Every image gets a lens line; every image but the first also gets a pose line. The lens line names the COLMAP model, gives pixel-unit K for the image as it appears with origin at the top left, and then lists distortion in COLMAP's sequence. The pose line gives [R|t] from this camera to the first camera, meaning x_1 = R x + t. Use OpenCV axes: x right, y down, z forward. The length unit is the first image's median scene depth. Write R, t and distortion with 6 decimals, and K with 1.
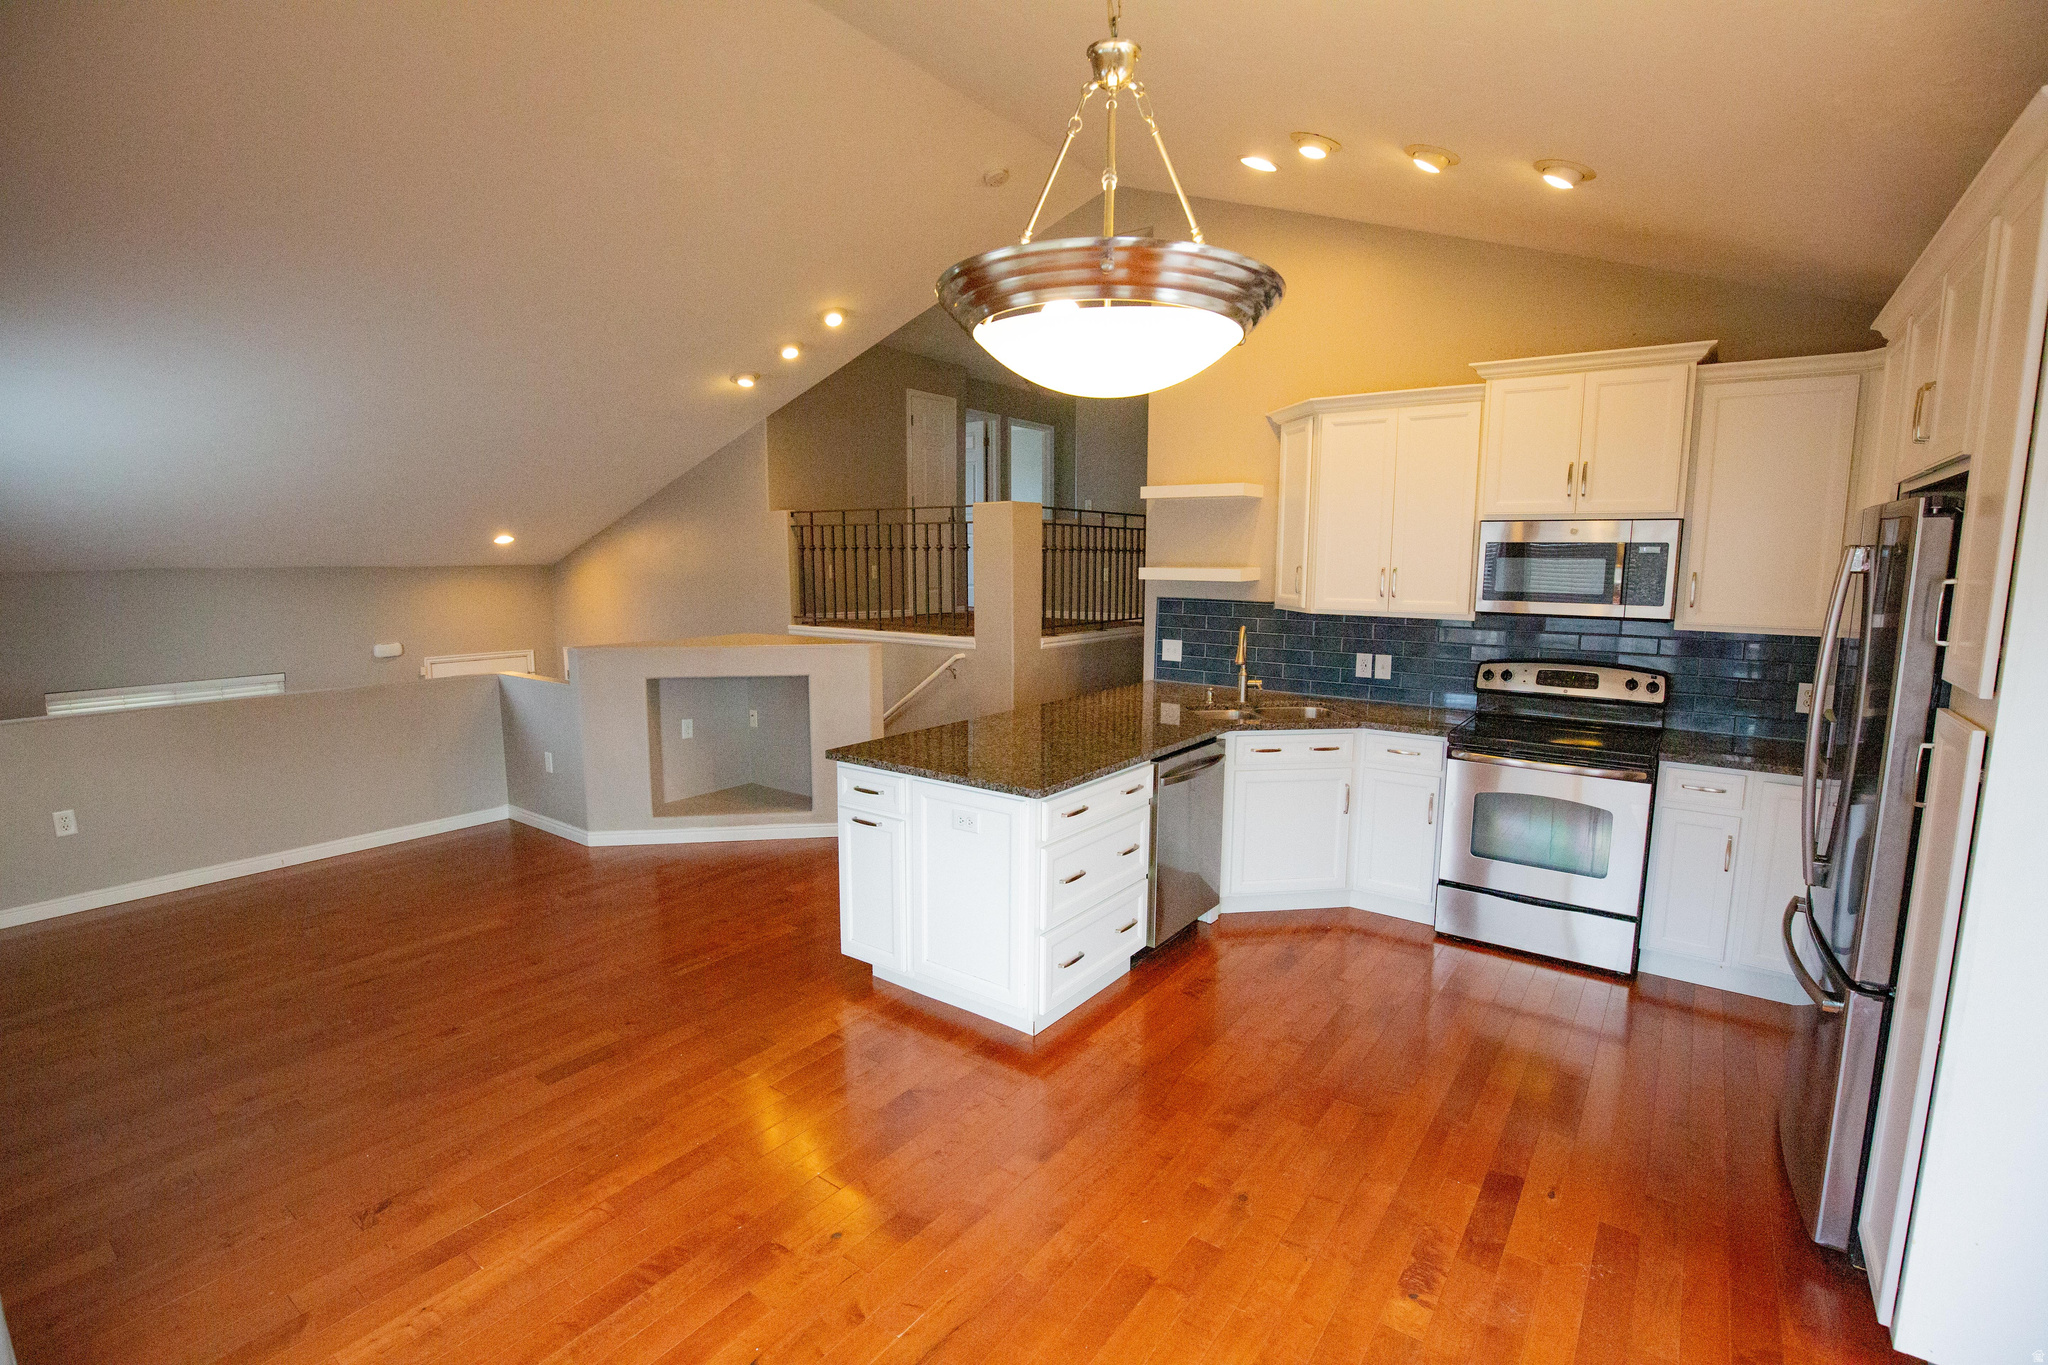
lens RADIAL K [[953.5, 0, 1021.4], [0, 953.5, 690.7], [0, 0, 1]] dist [-0.023709, -0.000368]
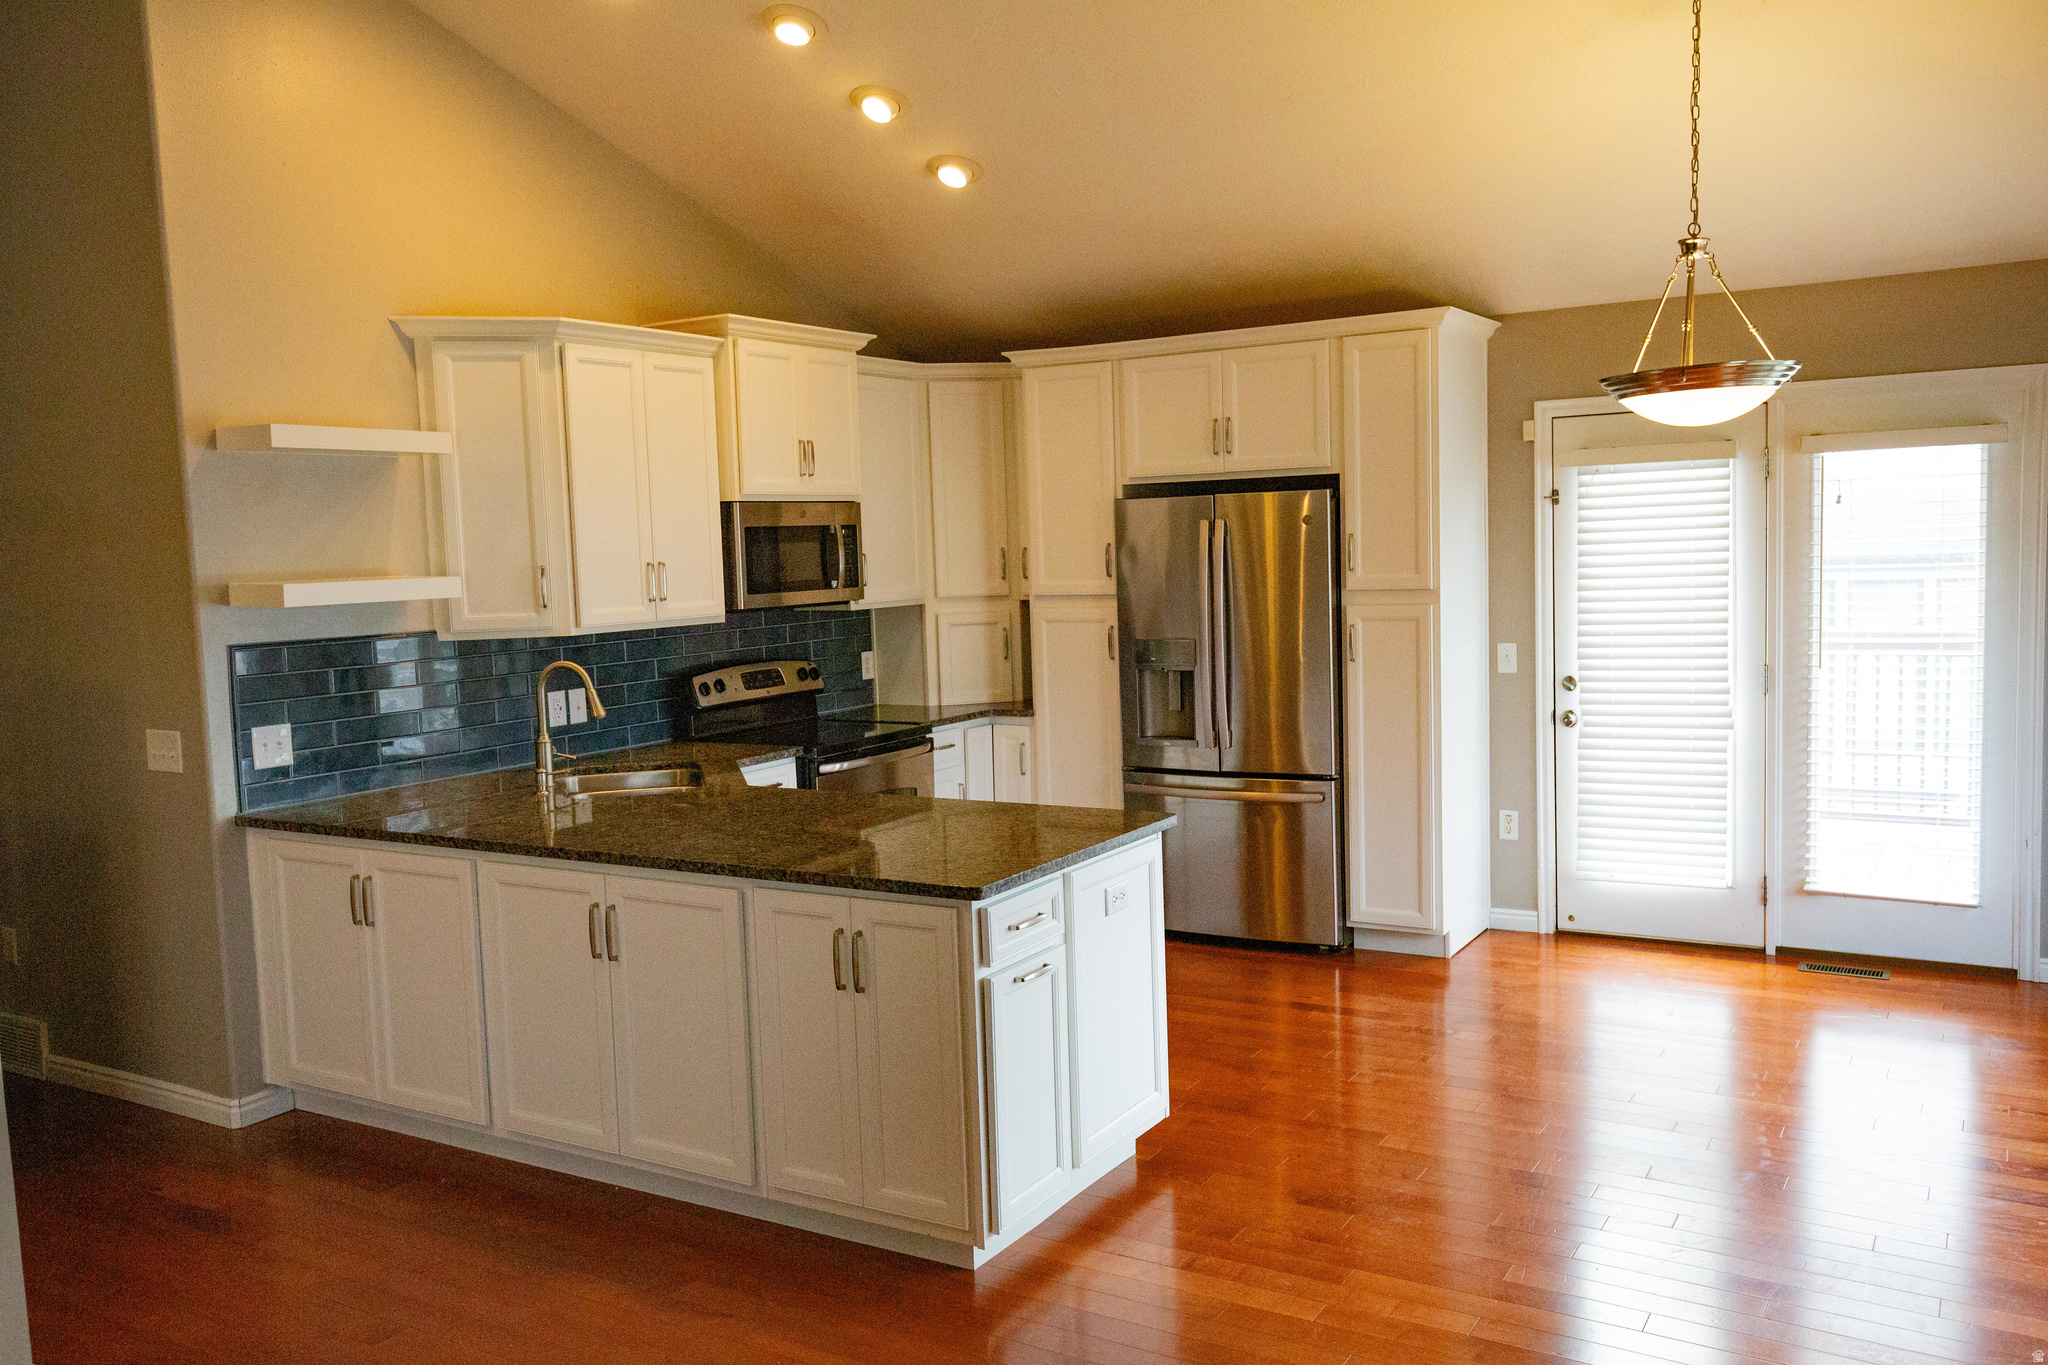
lens RADIAL K [[1673.8, 0, 1021.1], [0, 1673.8, 689.7], [0, 0, 1]] dist [0.035877, -0.004266]
pose [[-0.086527, -0.091261, 0.992061, -0.938711], [0.180130, 0.977950, 0.105674, -0.116213], [-0.979830, 0.187844, -0.068180, 0.809983]]
